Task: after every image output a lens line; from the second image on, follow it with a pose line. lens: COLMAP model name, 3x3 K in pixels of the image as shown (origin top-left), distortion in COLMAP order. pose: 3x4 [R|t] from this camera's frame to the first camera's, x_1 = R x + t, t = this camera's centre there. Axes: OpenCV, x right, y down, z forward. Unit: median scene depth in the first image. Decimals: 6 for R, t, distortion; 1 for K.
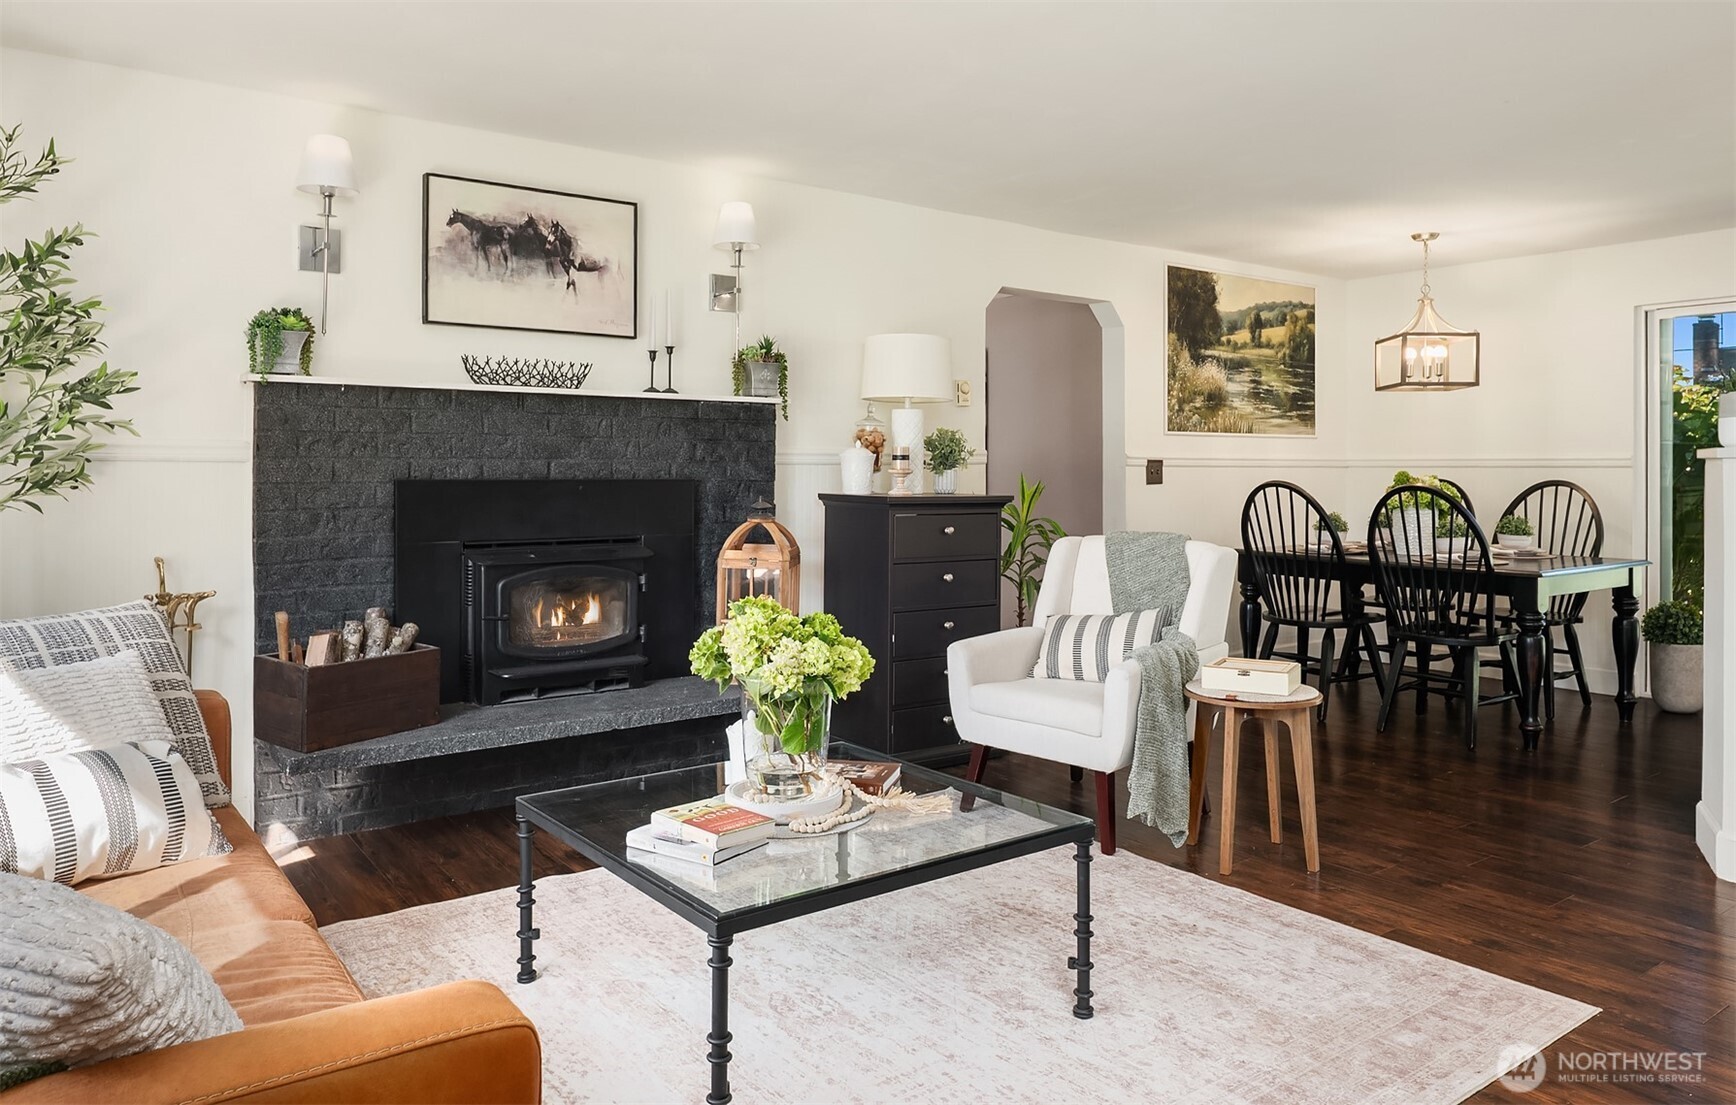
lens RADIAL K [[1163.7, 0, 897.2], [0, 1163.7, 460.4], [0, 0, 1]] dist [0.005681, -0.007718]
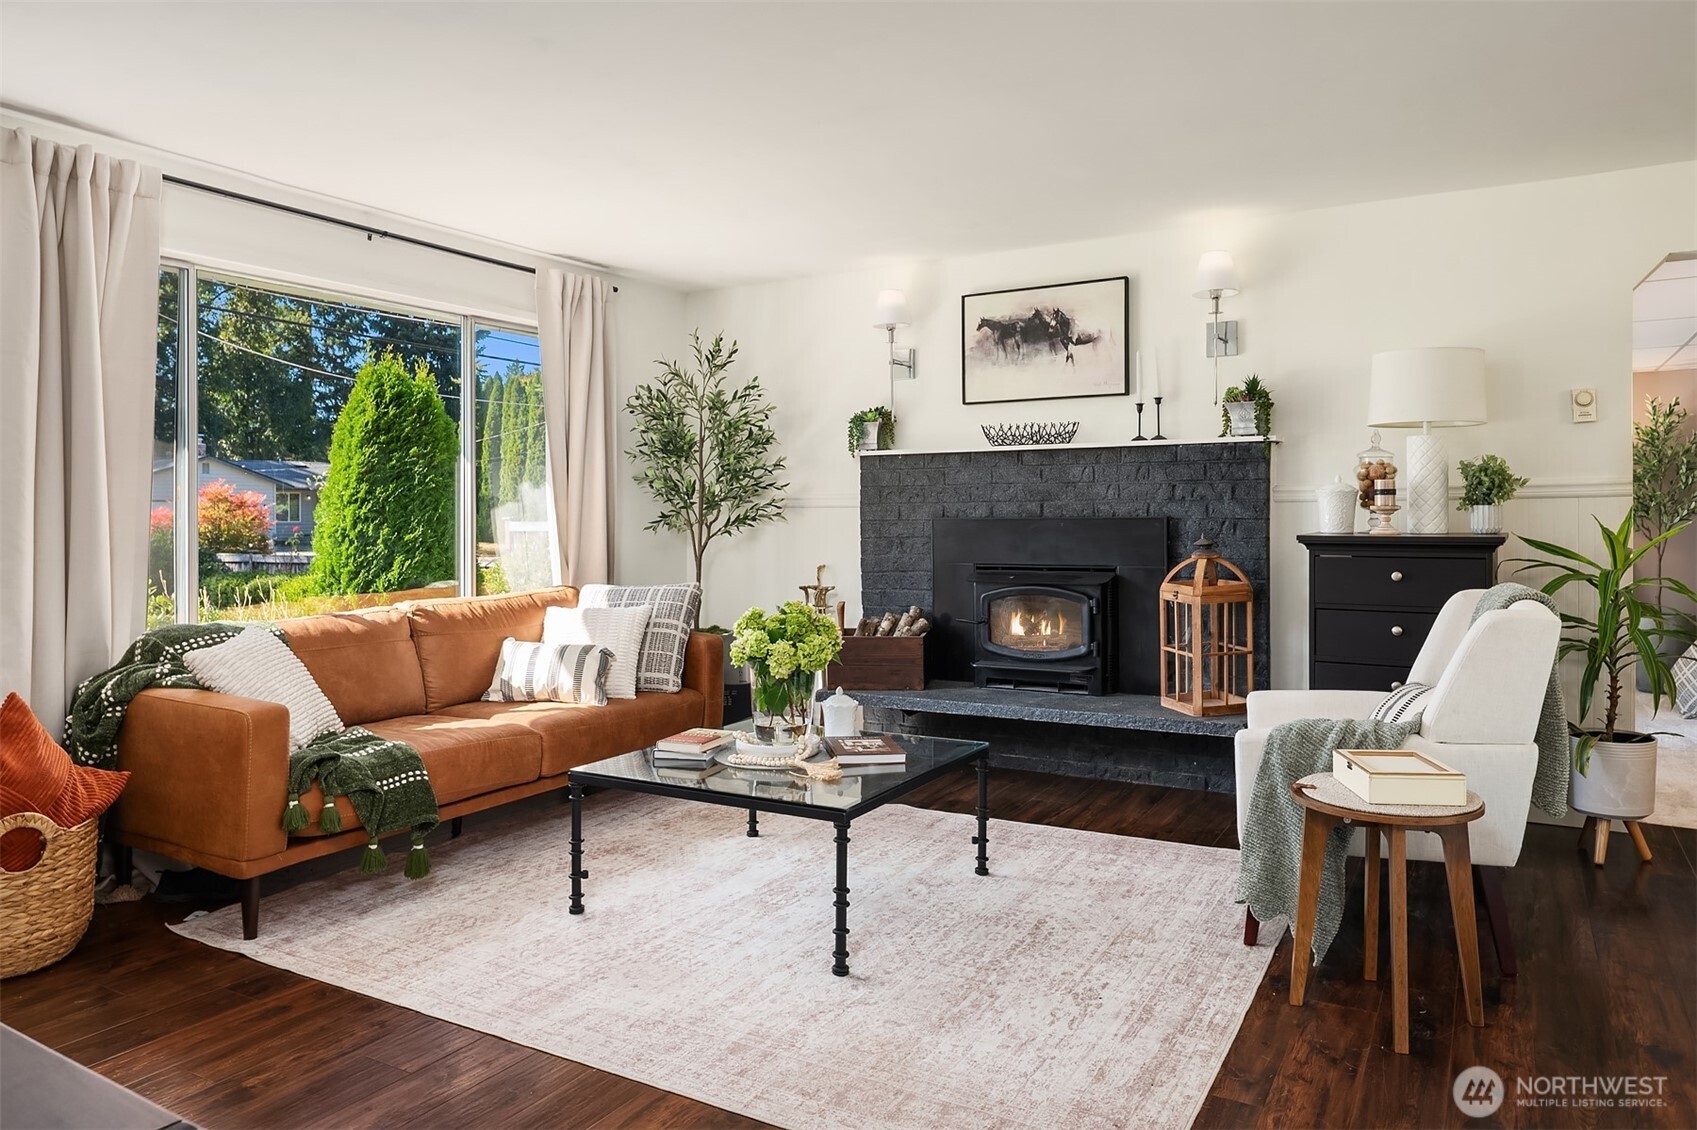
lens RADIAL K [[1125.0, 0, 876.6], [0, 1125.0, 505.2], [0, 0, 1]] dist [-0.009053, -0.004231]
pose [[0.398241, -0.011718, -0.917206, 0.603215], [0.016542, 0.999848, -0.005592, 0.005410], [0.917132, -0.012946, 0.398374, 0.290713]]
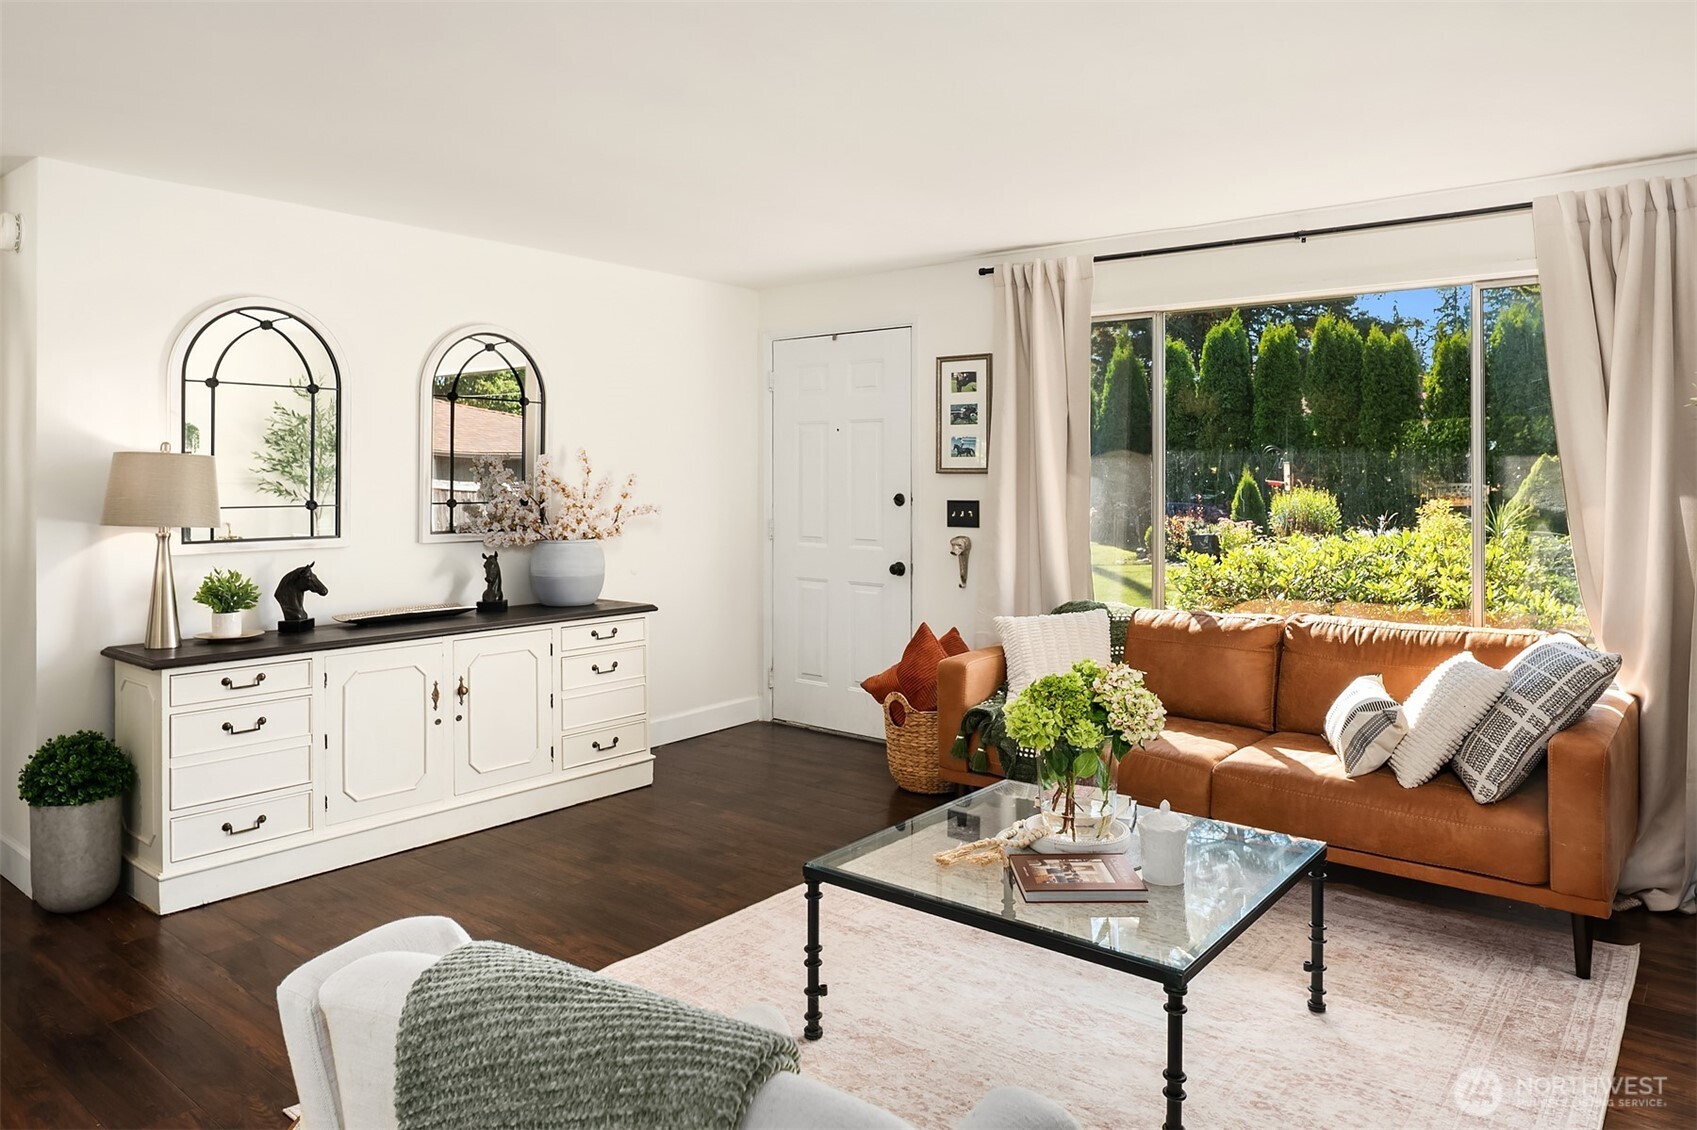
lens RADIAL K [[1125.0, 0, 863.4], [0, 1125.0, 478.8], [0, 0, 1]] dist [-0.009053, -0.004231]
pose [[-0.971939, -0.004350, -0.235193, 0.183553], [-0.002844, 0.999973, -0.006742, -0.024425], [0.235216, -0.005884, -0.971925, 1.015629]]
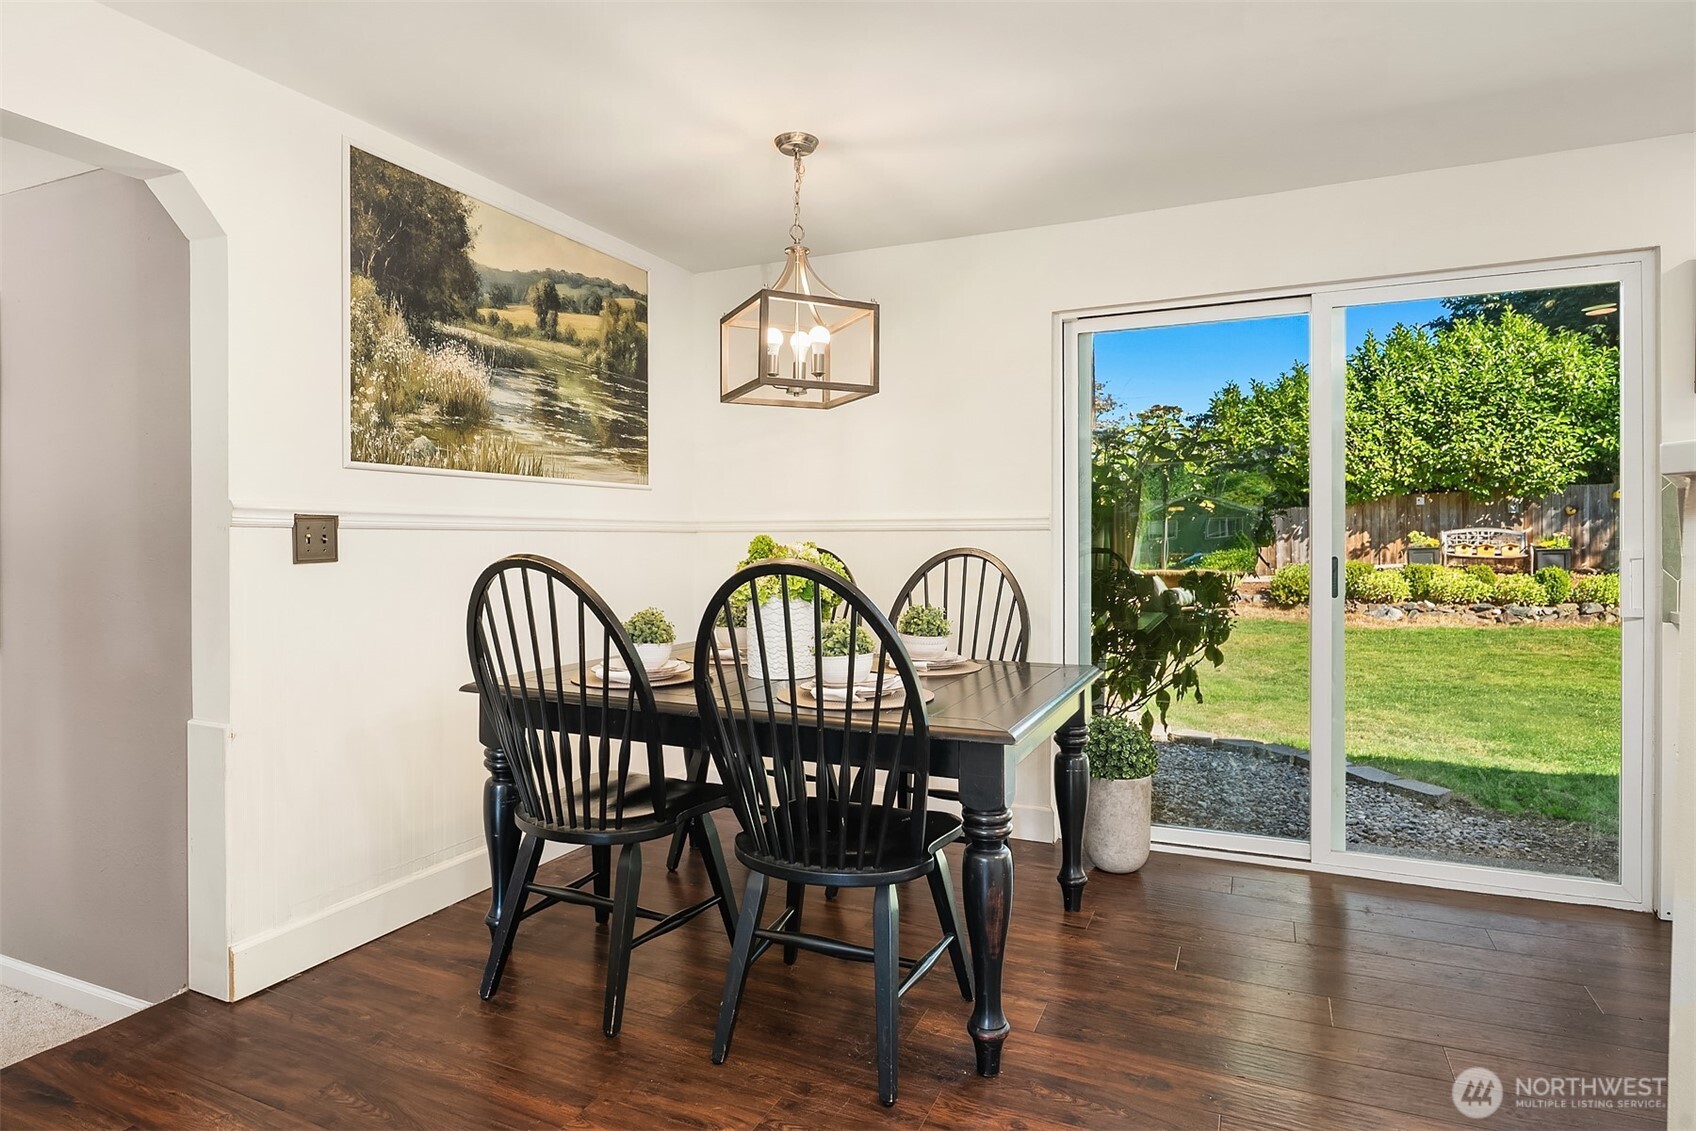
lens RADIAL K [[926.5, 0, 868.1], [0, 926.5, 539.3], [0, 0, 1]] dist [-0.001478, -0.001251]
pose [[0.871506, -0.004114, 0.490368, 0.294272], [-0.000636, 0.999954, 0.009520, 0.007698], [-0.490385, -0.008609, 0.871463, 0.662978]]
